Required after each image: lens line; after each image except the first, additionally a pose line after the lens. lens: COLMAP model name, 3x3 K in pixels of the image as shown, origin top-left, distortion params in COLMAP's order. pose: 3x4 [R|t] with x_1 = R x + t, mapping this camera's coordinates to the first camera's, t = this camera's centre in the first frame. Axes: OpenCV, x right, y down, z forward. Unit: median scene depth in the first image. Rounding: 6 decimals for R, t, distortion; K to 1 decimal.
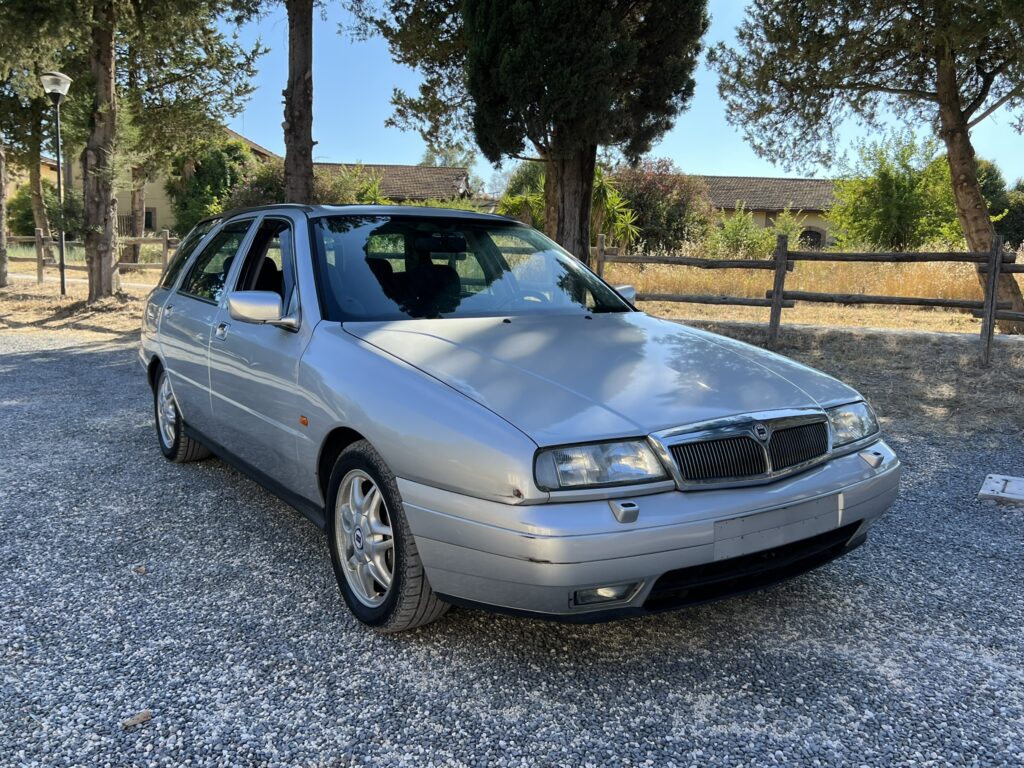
lens RADIAL K [[848.0, 0, 521.6], [0, 848.0, 398.1], [0, 0, 1]] dist [0.058063, -0.076260]
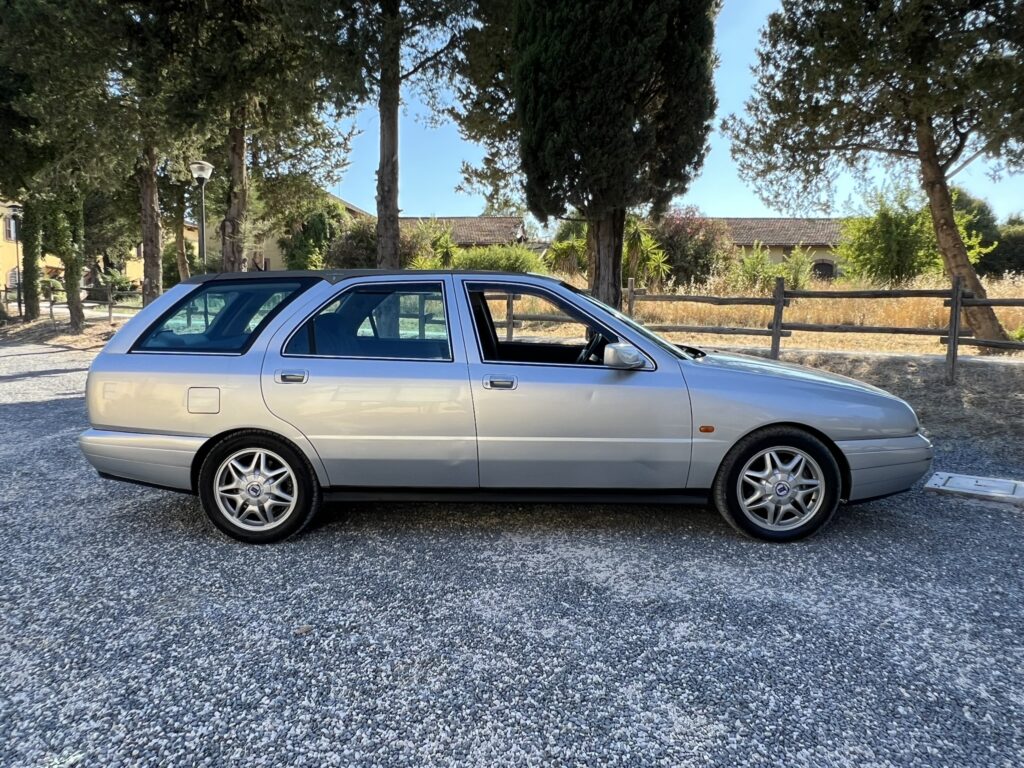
lens RADIAL K [[735.0, 0, 506.9], [0, 735.0, 390.3], [0, 0, 1]] dist [-0.002037, -0.005324]
pose [[0.995993, -0.011588, -0.088682, 0.005347], [0.009026, 0.999532, -0.029237, -0.001611], [0.088979, 0.028320, 0.995631, -0.043036]]
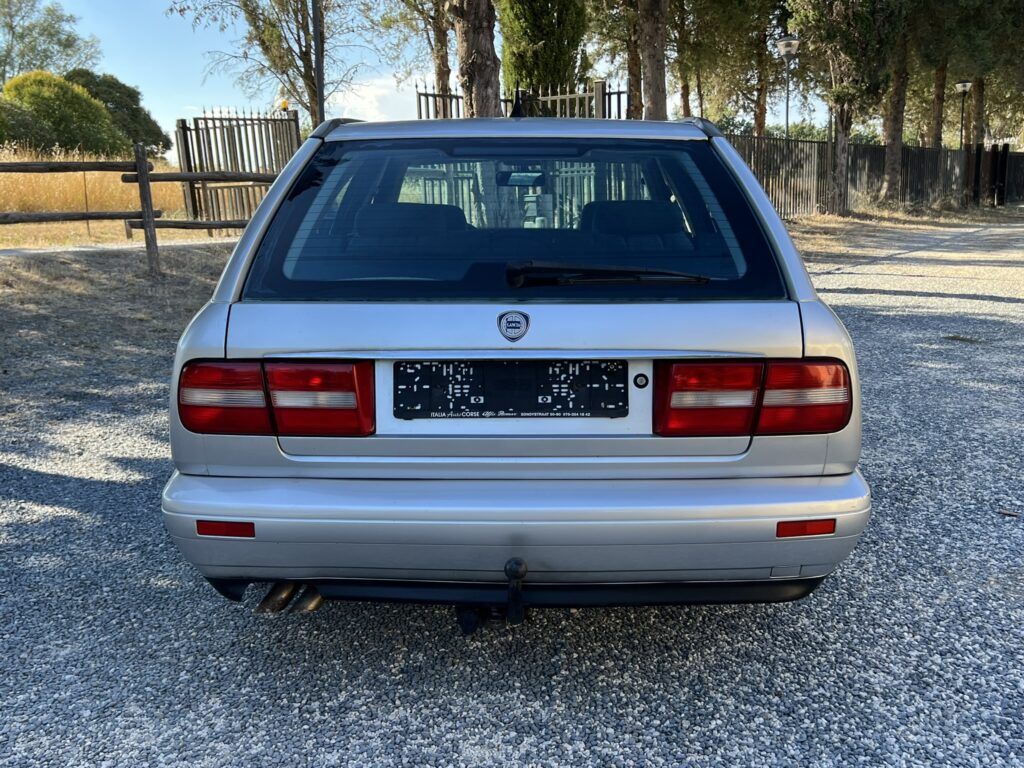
lens RADIAL K [[1007.2, 0, 528.2], [0, 1007.2, 387.7], [0, 0, 1]] dist [0.021506, -0.002034]
pose [[0.060021, -0.232407, 0.970765, -0.323657], [0.157867, 0.962489, 0.220665, -0.053853], [-0.985635, 0.140007, 0.094459, 0.246847]]
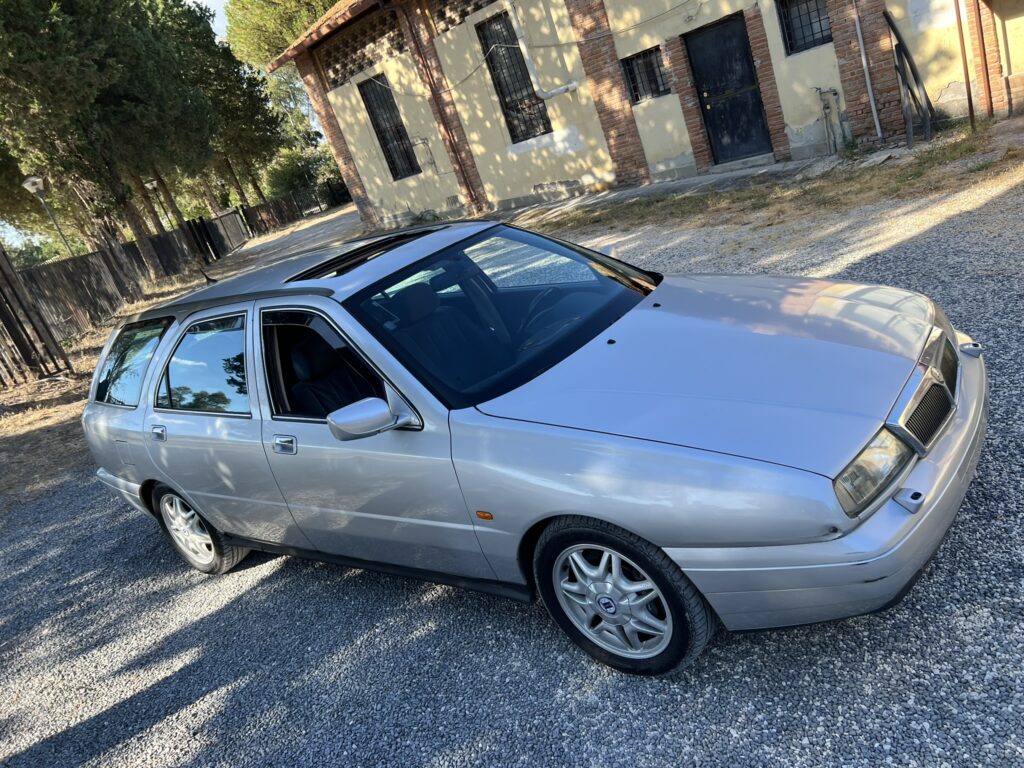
lens RADIAL K [[774.4, 0, 523.5], [0, 774.4, 382.4], [0, 0, 1]] dist [0.058325, -0.070847]
pose [[-0.724816, -0.025419, 0.688474, -0.290919], [0.366672, 0.831794, 0.416738, -0.117910], [-0.583261, 0.554503, -0.593576, 0.435420]]
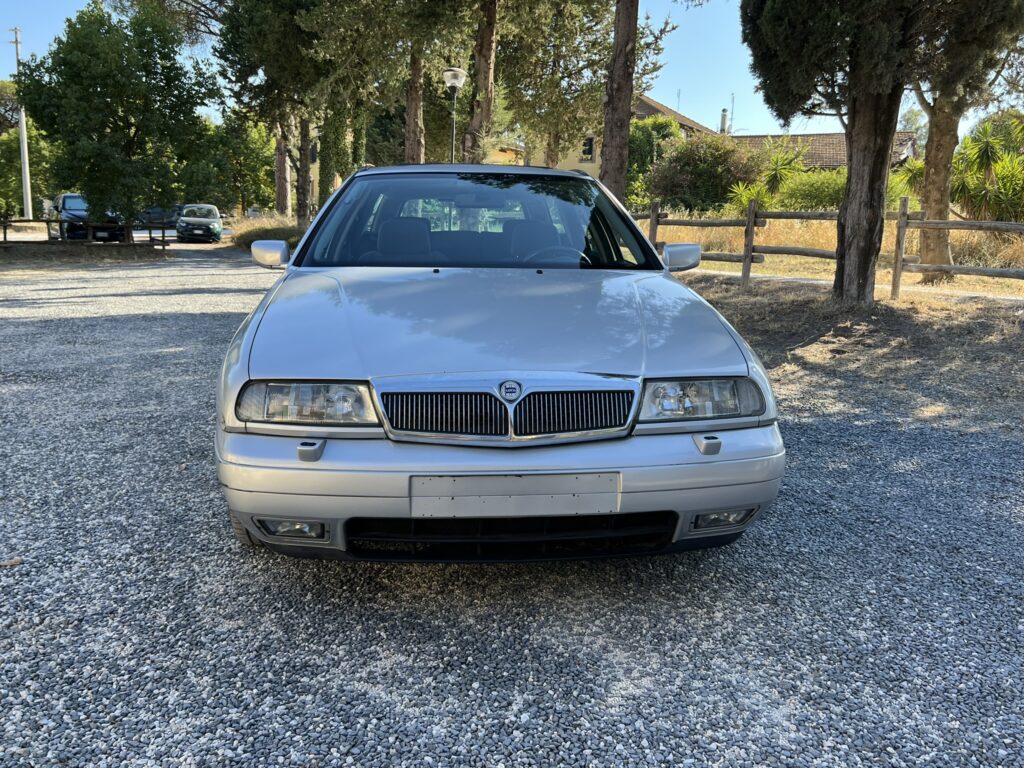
lens RADIAL K [[845.3, 0, 512.0], [0, 845.3, 384.0], [0, 0, 1]] dist [0.047872, -0.081230]
pose [[0.869725, 0.088855, -0.485472, 0.122204], [-0.082435, 0.995995, 0.034613, 0.000177], [0.486604, 0.009916, 0.873567, 0.036141]]
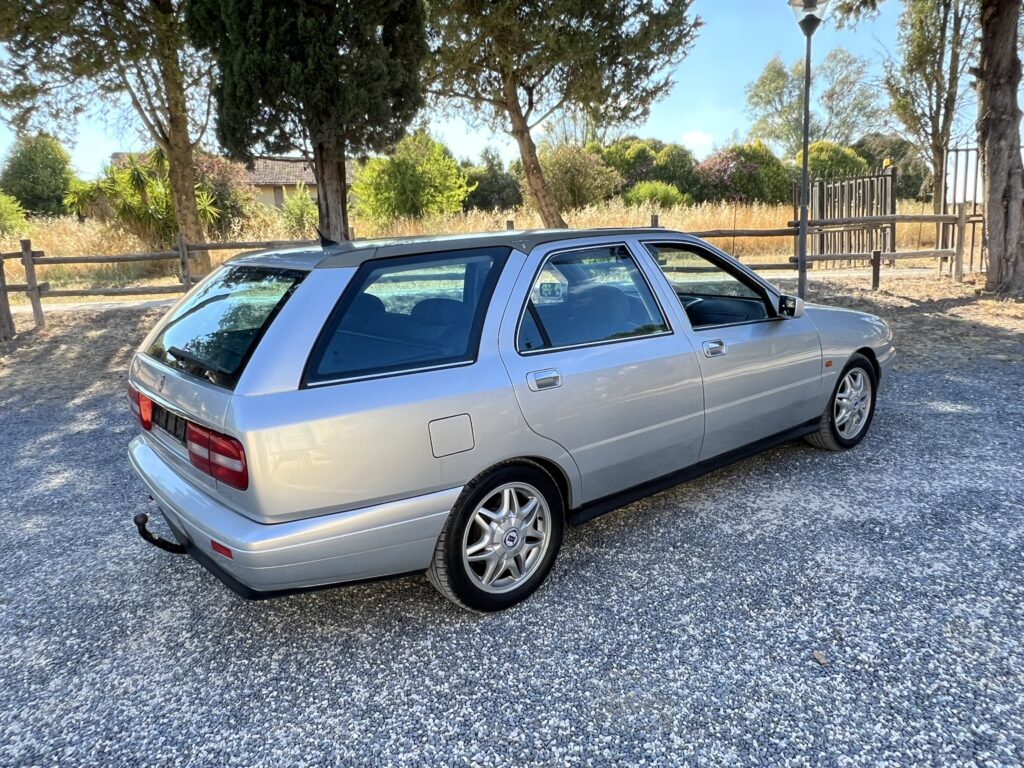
lens RADIAL K [[735.0, 0, 506.9], [0, 735.0, 390.3], [0, 0, 1]] dist [-0.002037, -0.005324]
pose [[0.809255, -0.186450, 0.557084, -0.212170], [0.151903, 0.982460, 0.108155, -0.035007], [-0.567479, -0.002902, 0.823383, 0.051193]]
